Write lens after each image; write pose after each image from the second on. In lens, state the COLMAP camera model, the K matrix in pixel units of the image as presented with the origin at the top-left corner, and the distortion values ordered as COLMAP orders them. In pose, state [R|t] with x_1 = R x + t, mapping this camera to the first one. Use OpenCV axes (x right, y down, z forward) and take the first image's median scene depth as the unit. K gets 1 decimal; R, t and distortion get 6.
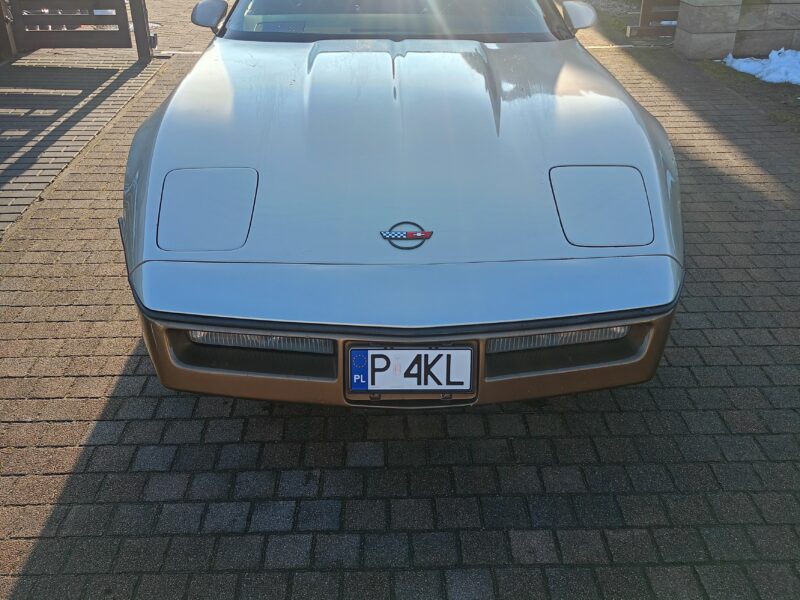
lens RADIAL K [[786.0, 0, 400.0], [0, 786.0, 300.0], [0, 0, 1]] dist [0.067854, -0.111761]
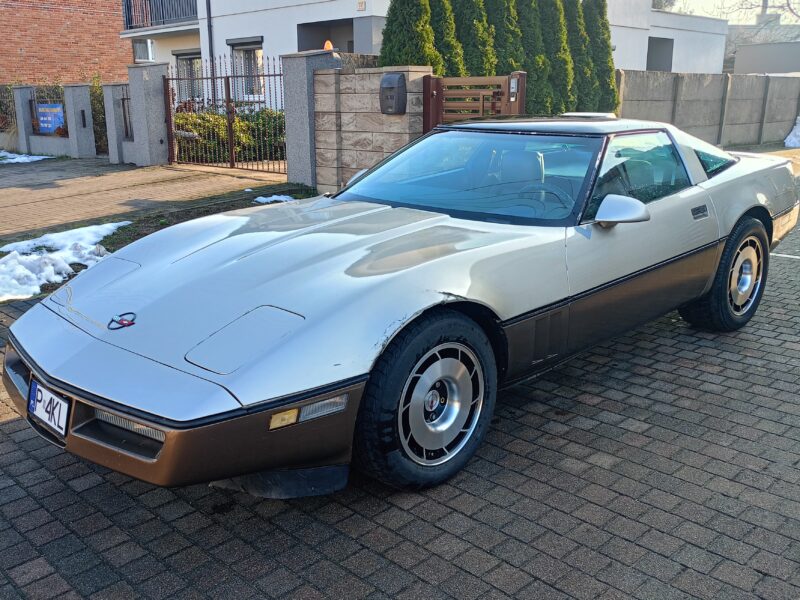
lens RADIAL K [[786.0, 0, 400.0], [0, 786.0, 300.0], [0, 0, 1]] dist [0.067854, -0.111761]
pose [[0.694183, 0.188766, -0.694606, 1.321159], [-0.335374, 0.938676, -0.080076, -0.174765], [0.636894, 0.288540, 0.714920, 0.352412]]
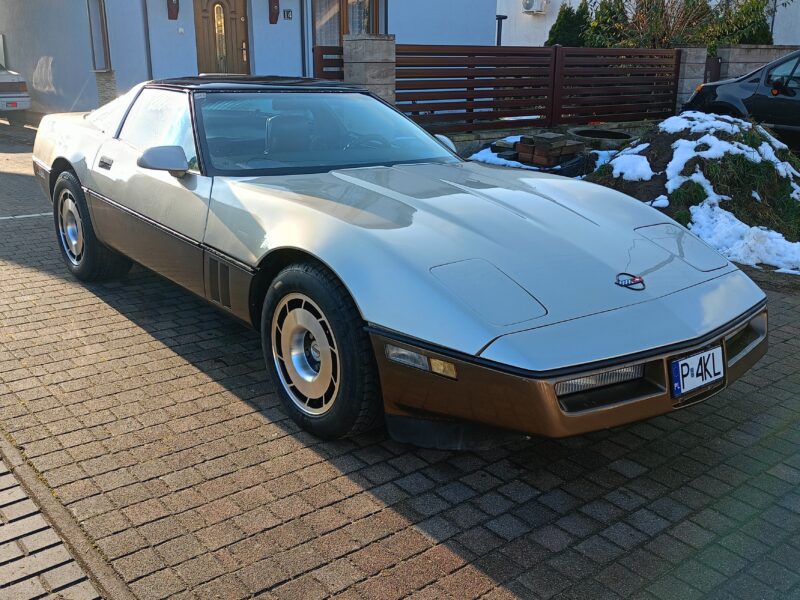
lens RADIAL K [[786.0, 0, 400.0], [0, 786.0, 300.0], [0, 0, 1]] dist [0.067854, -0.111761]
pose [[0.786971, -0.160190, 0.595832, -1.137062], [0.272391, 0.956705, -0.102561, -0.024454], [-0.553606, 0.243012, 0.796533, 0.184102]]
